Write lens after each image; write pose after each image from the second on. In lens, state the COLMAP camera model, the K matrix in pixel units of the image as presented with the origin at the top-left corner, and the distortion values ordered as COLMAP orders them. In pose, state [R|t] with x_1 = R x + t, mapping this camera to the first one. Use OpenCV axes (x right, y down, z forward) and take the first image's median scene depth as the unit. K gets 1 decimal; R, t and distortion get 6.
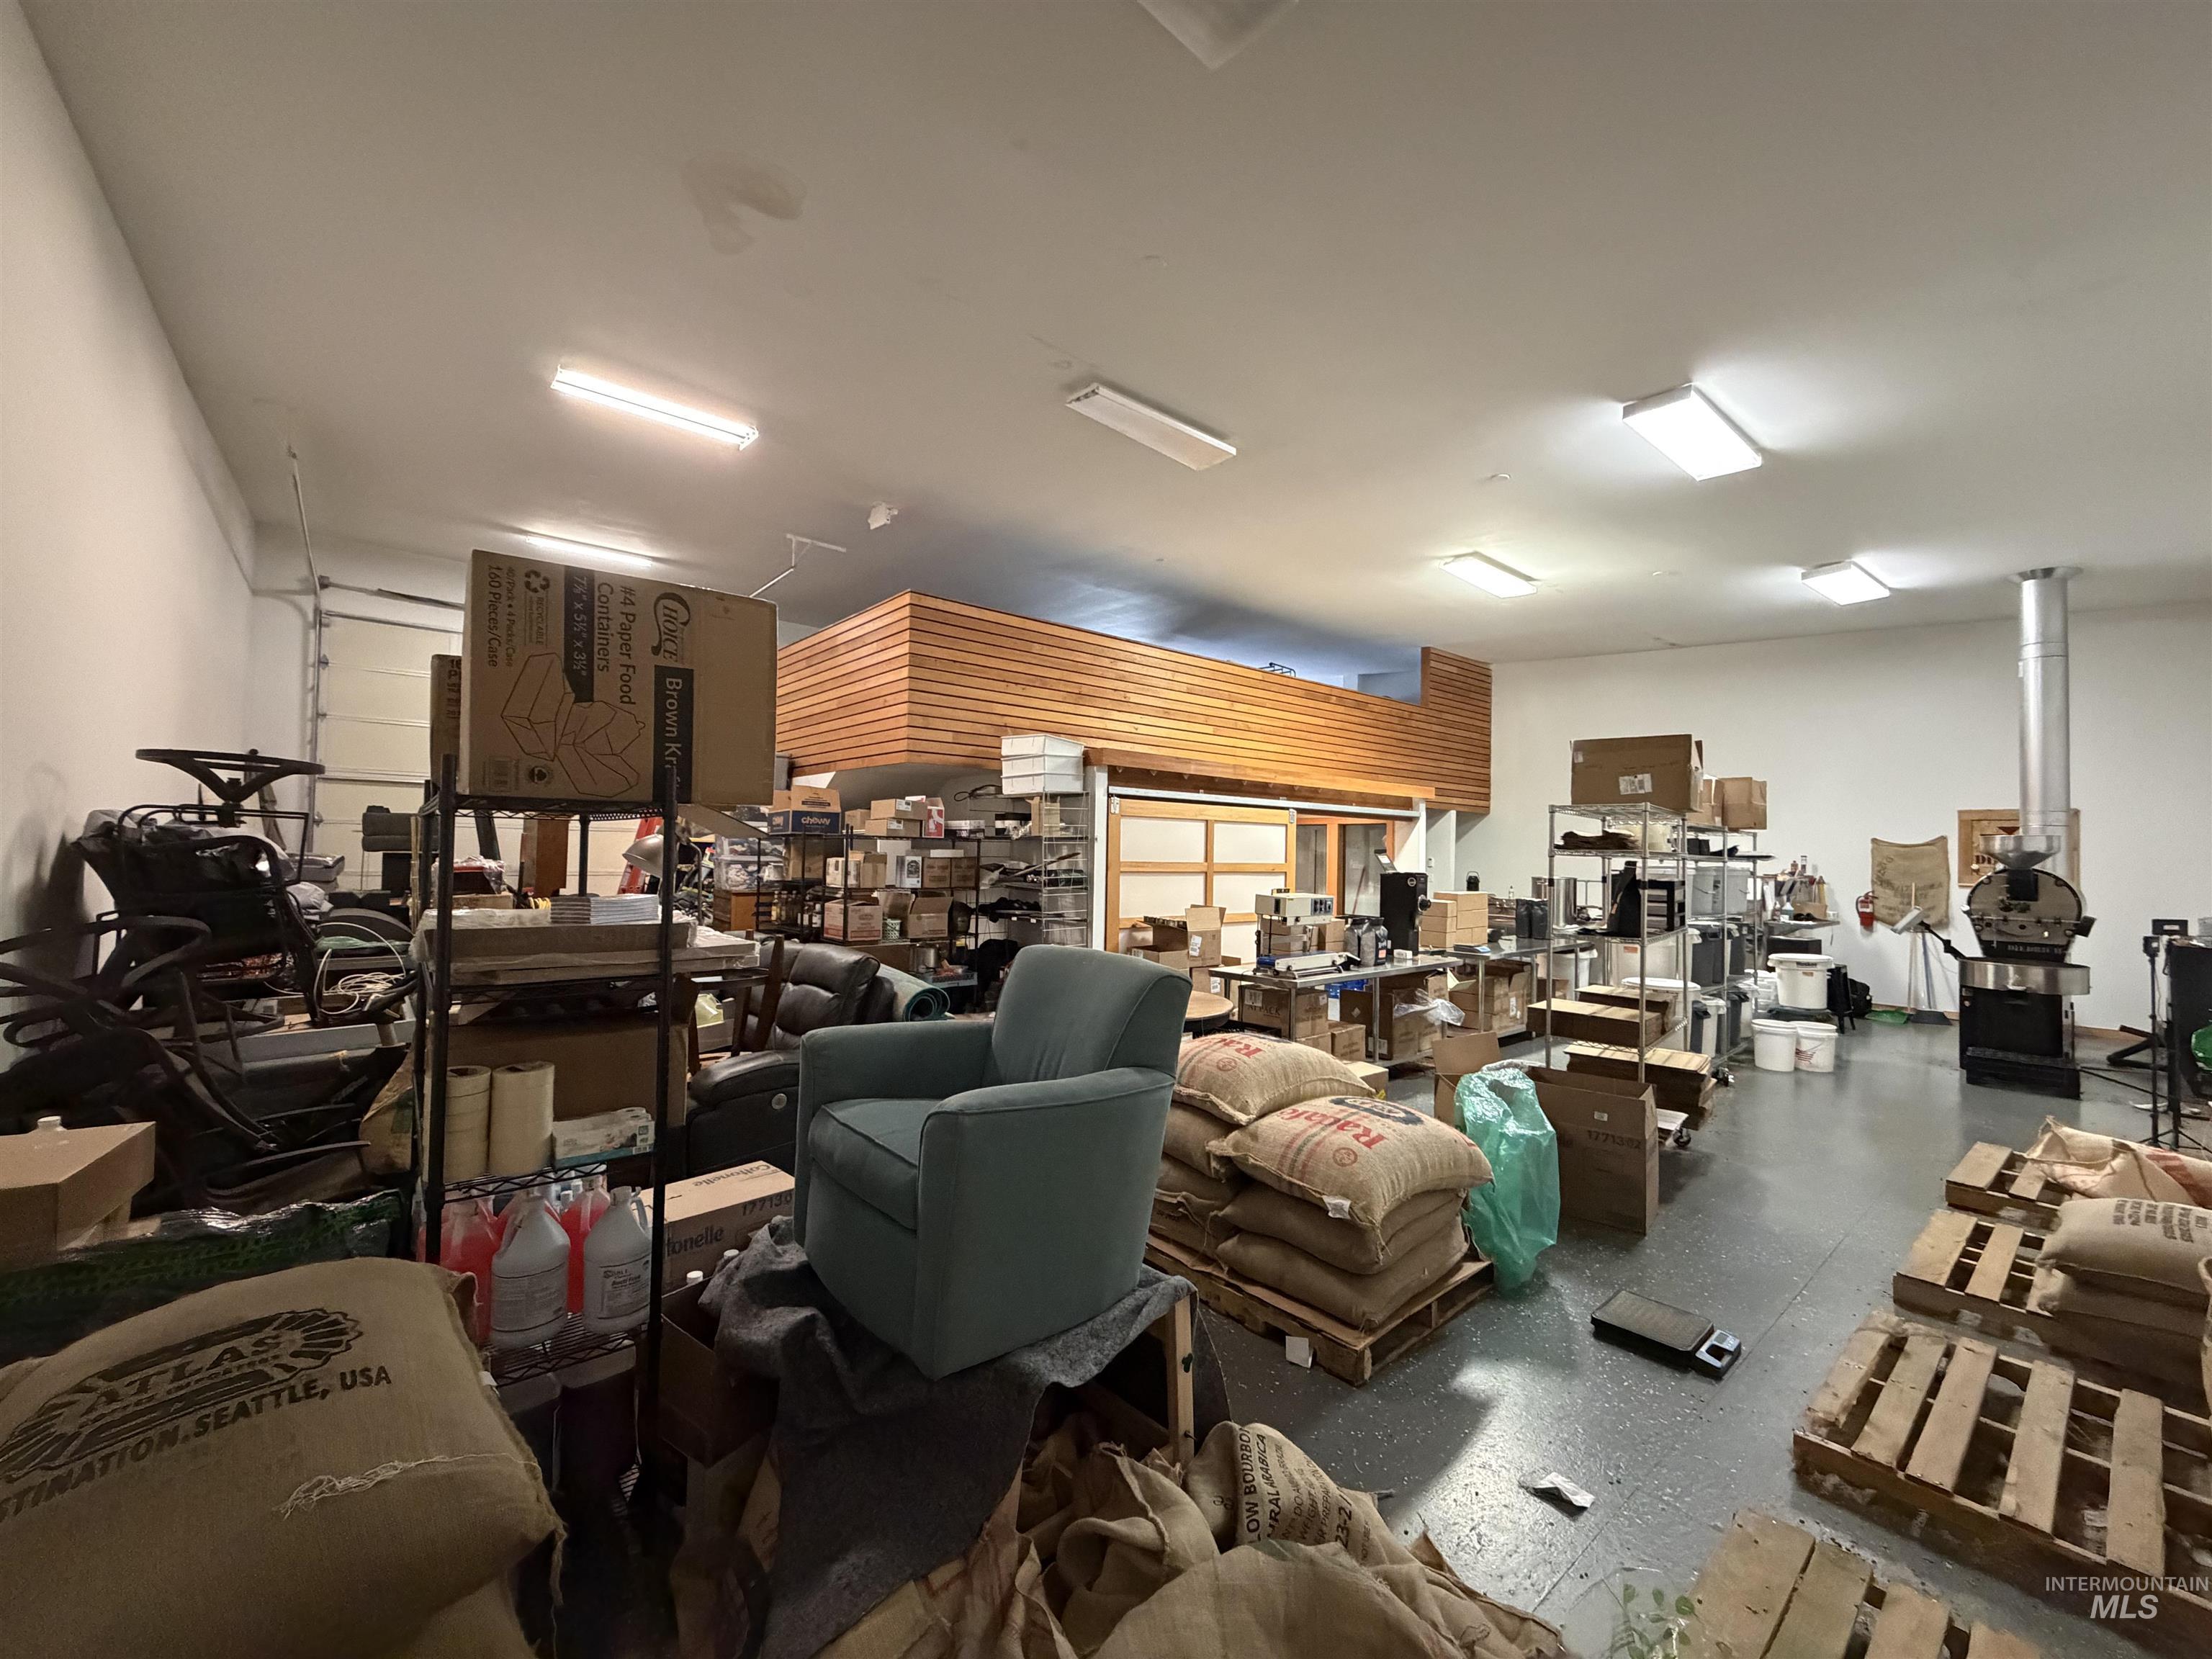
lens RADIAL K [[879.3, 0, 1104.4], [0, 879.3, 833.5], [0, 0, 1]] dist [0.000740, -0.000066]
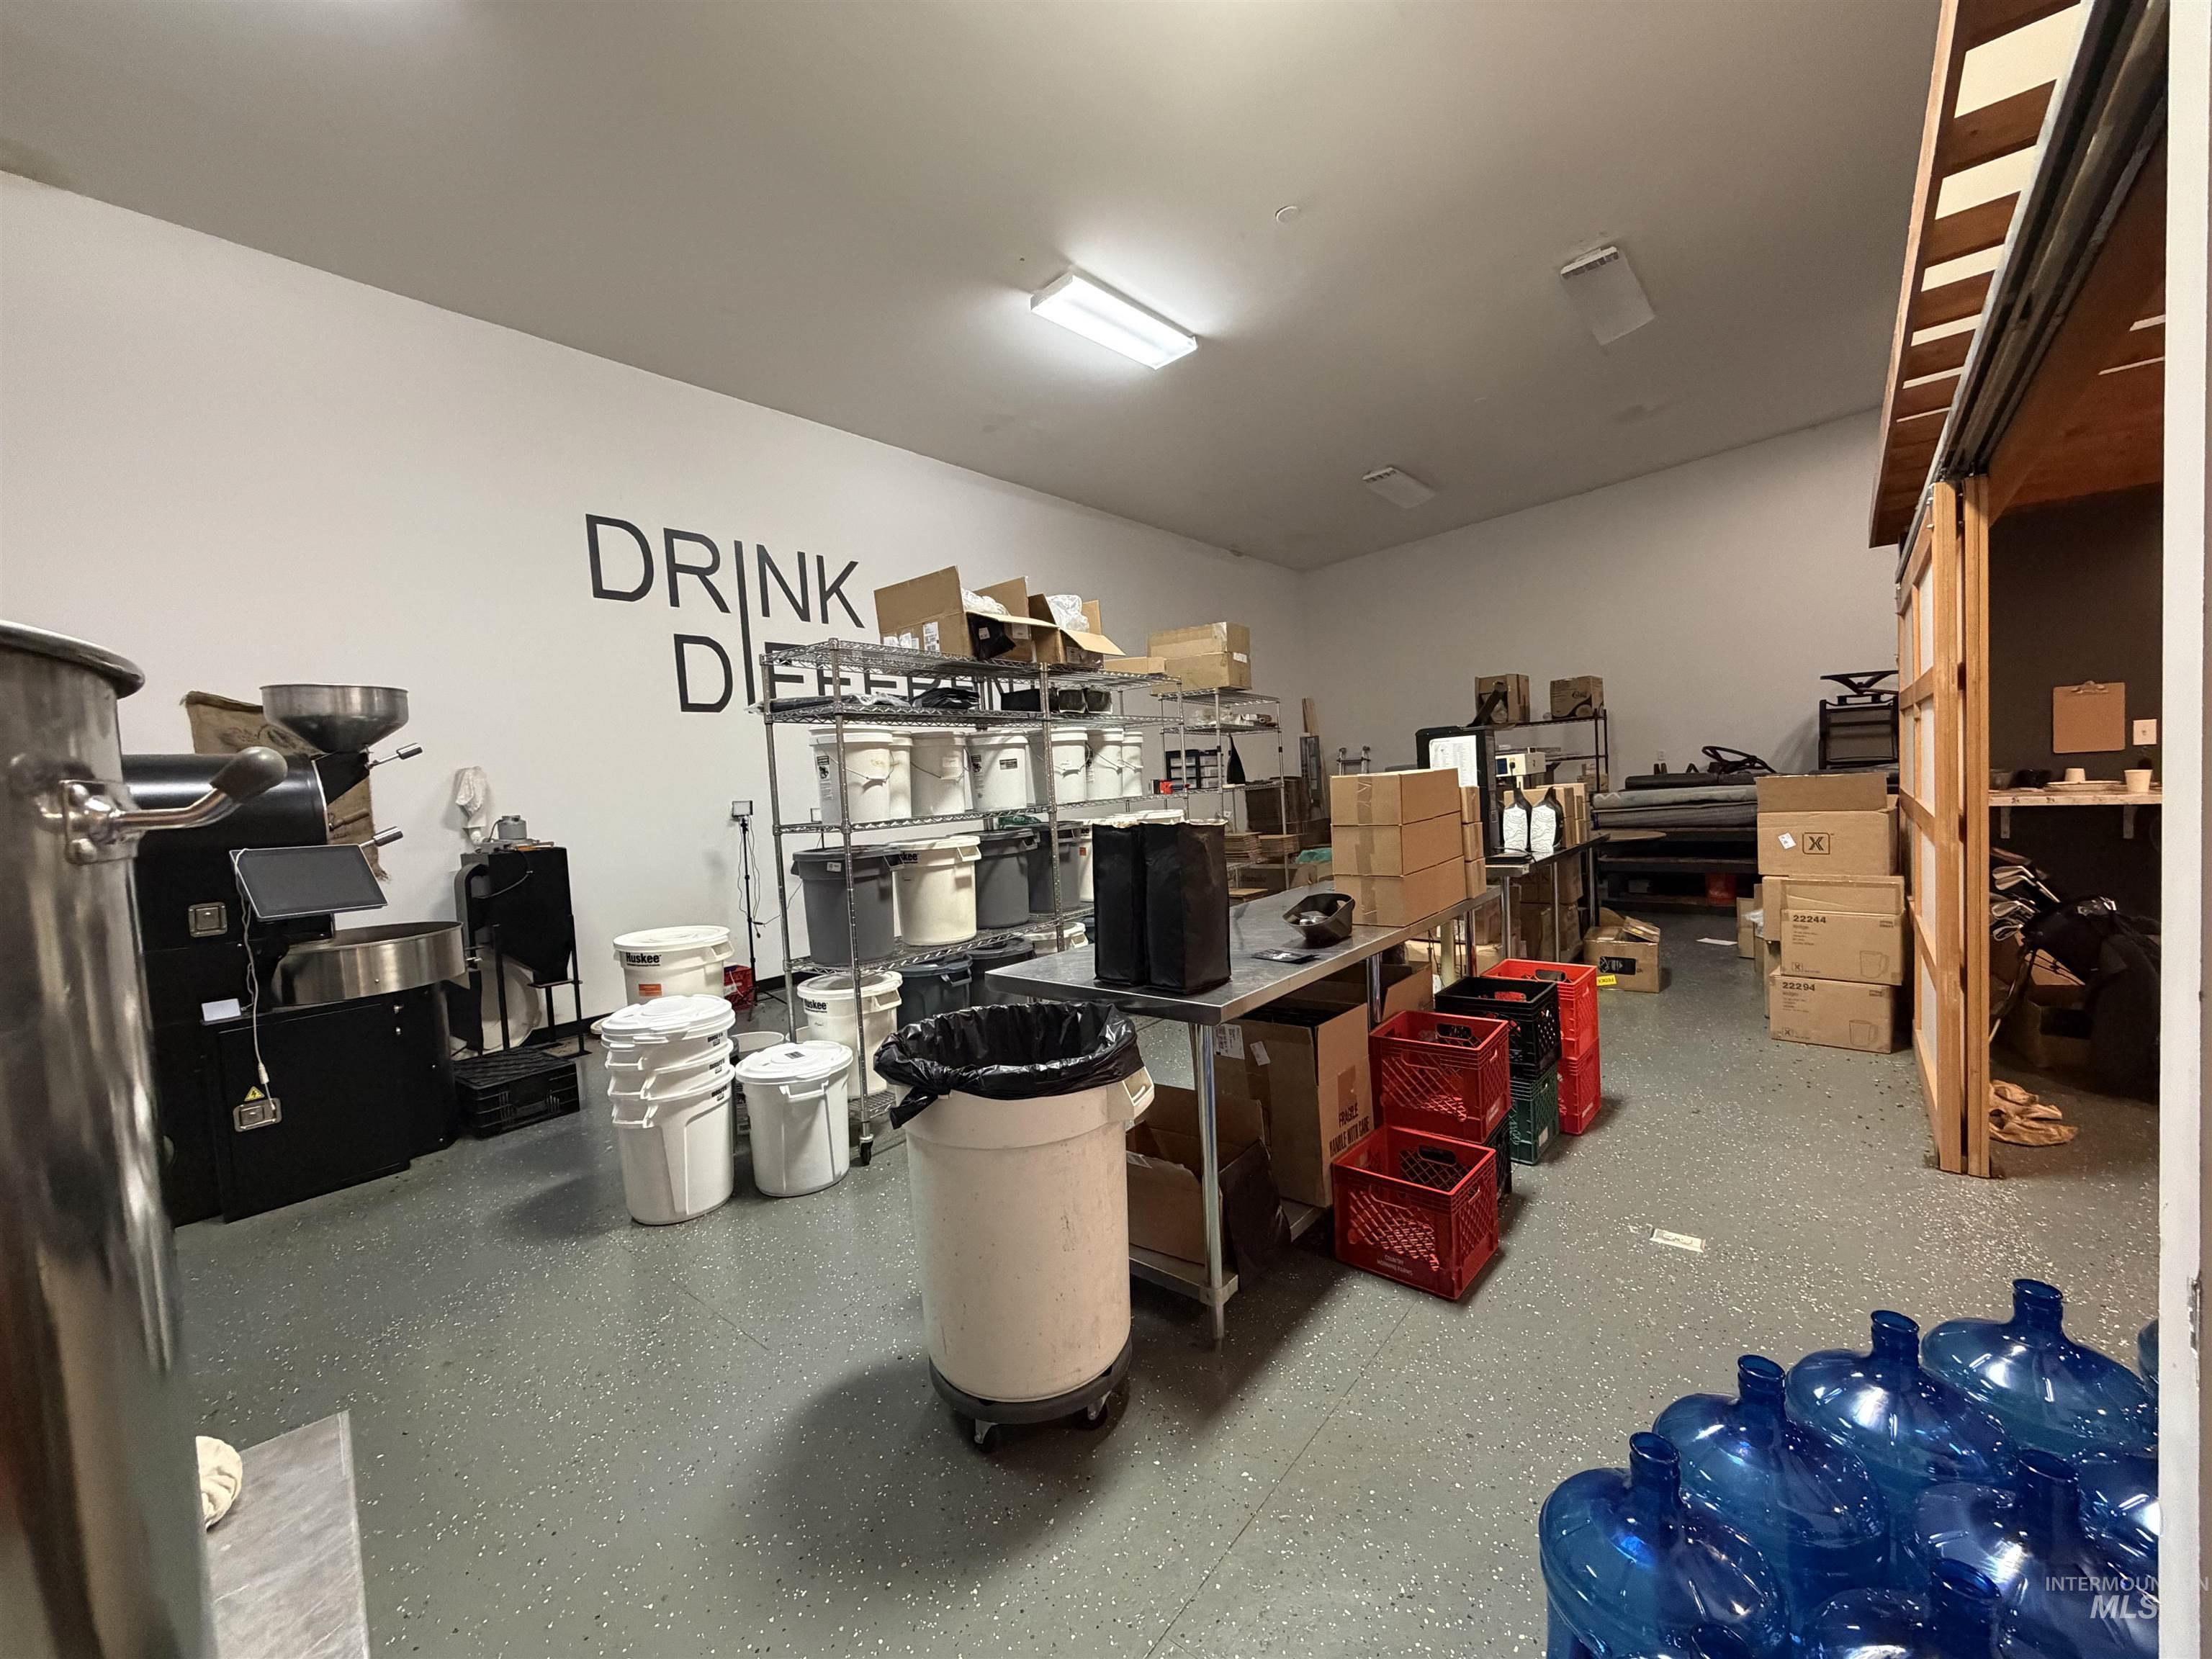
lens RADIAL K [[879.3, 0, 1103.4], [0, 879.3, 831.3], [0, 0, 1]] dist [0.000740, -0.000066]
pose [[-0.983680, 0.048899, -0.173156, 1.157170], [0.044191, 0.998544, 0.030945, 0.146726], [0.174417, 0.022789, -0.984408, 2.616016]]
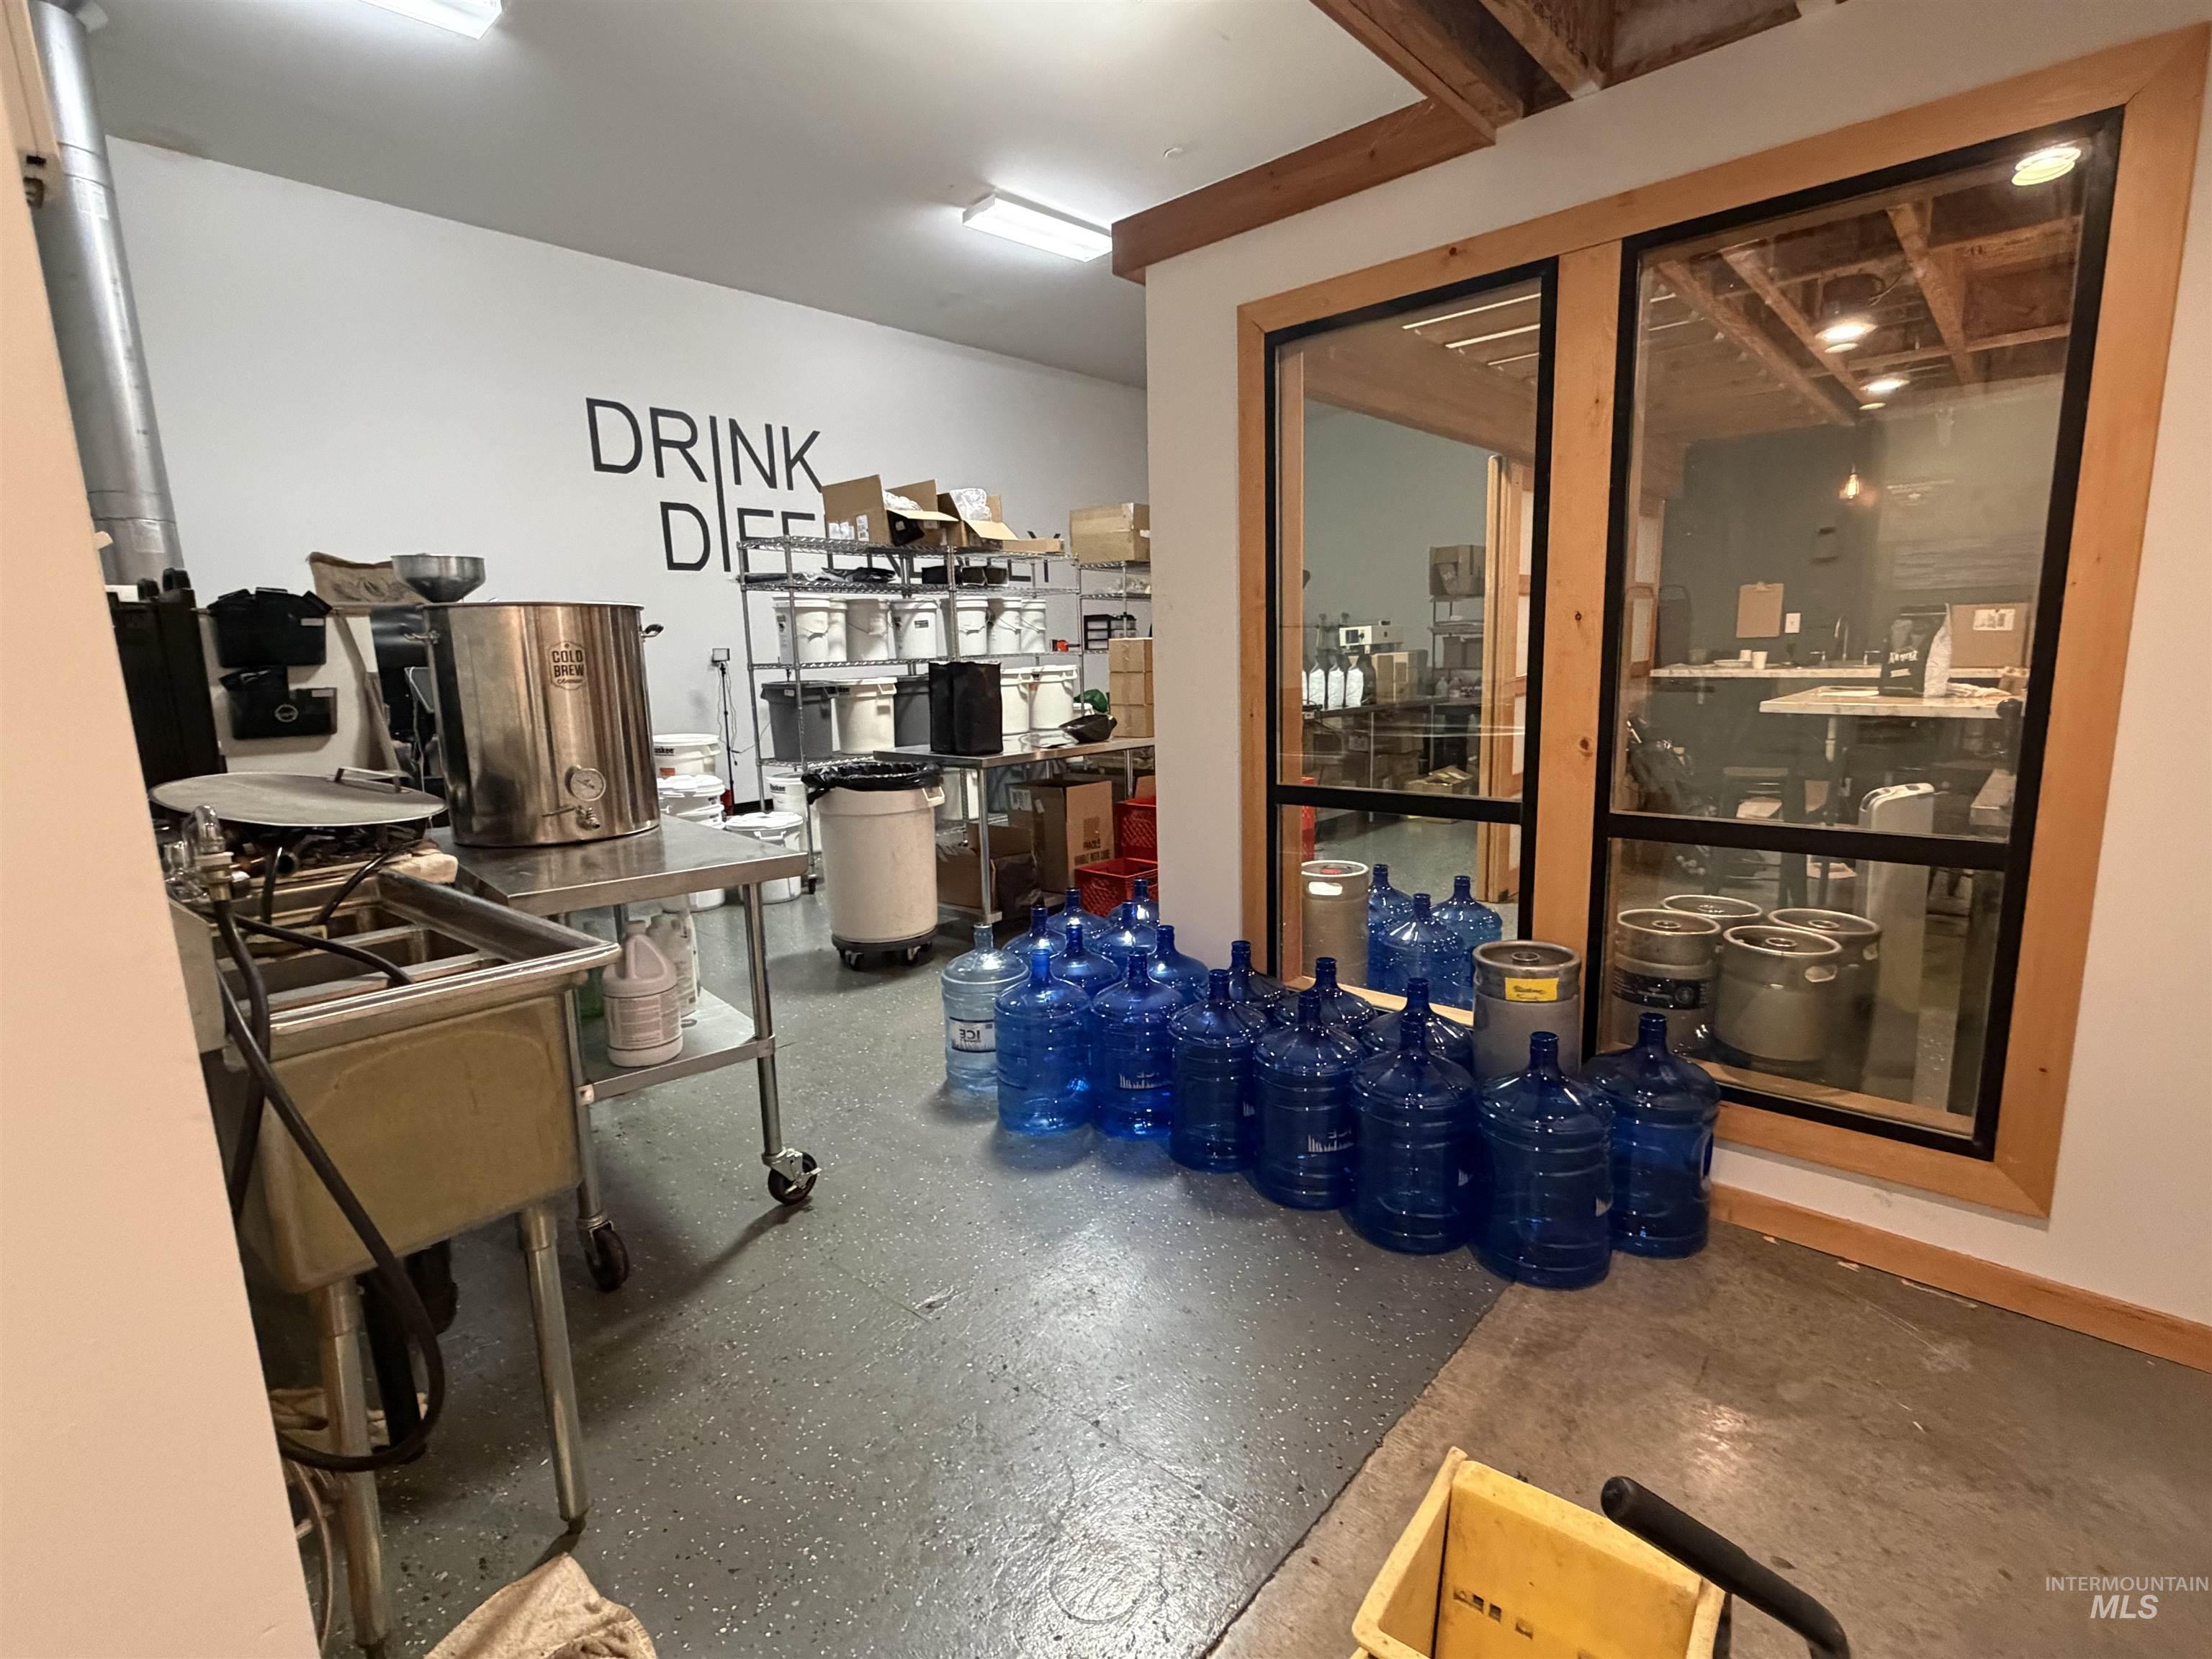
lens RADIAL K [[1053.8, 0, 1107.8], [0, 1053.8, 833.8], [0, 0, 1]] dist [-0.000515, 0.001833]
pose [[-0.989410, 0.037818, -0.140133, 1.049027], [0.016239, 0.988241, 0.152043, 0.171133], [0.144235, 0.148157, -0.978389, 3.228762]]
